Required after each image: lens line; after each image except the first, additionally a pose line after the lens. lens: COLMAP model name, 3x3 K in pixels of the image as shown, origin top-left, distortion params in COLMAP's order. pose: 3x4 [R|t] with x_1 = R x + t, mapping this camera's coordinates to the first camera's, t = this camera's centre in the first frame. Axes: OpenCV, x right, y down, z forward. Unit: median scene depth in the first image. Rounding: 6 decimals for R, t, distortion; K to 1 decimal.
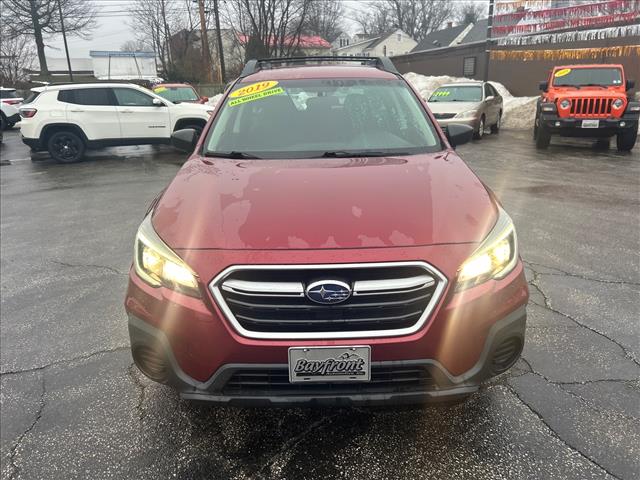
lens RADIAL K [[486.6, 0, 319.0], [0, 486.6, 238.7], [0, 0, 1]] dist [0.044578, -0.036264]
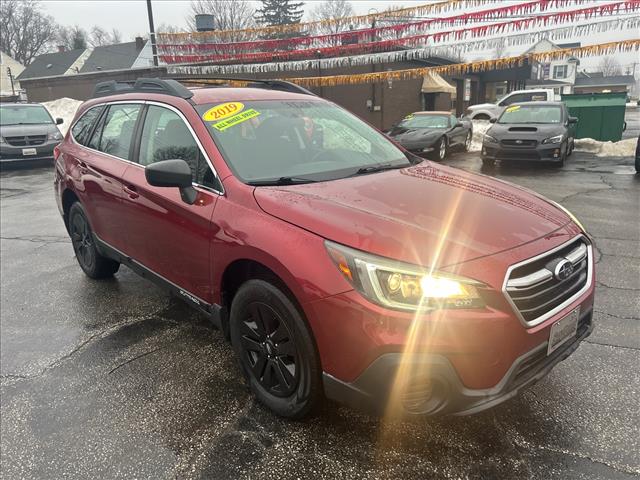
lens RADIAL K [[486.6, 0, 320.0], [0, 486.6, 241.7], [0, 0, 1]] dist [0.044578, -0.036264]
pose [[0.756328, -0.181569, 0.628491, -0.145280], [0.209992, 0.977254, 0.029620, -0.014602], [-0.619573, 0.109576, 0.777253, 0.051728]]
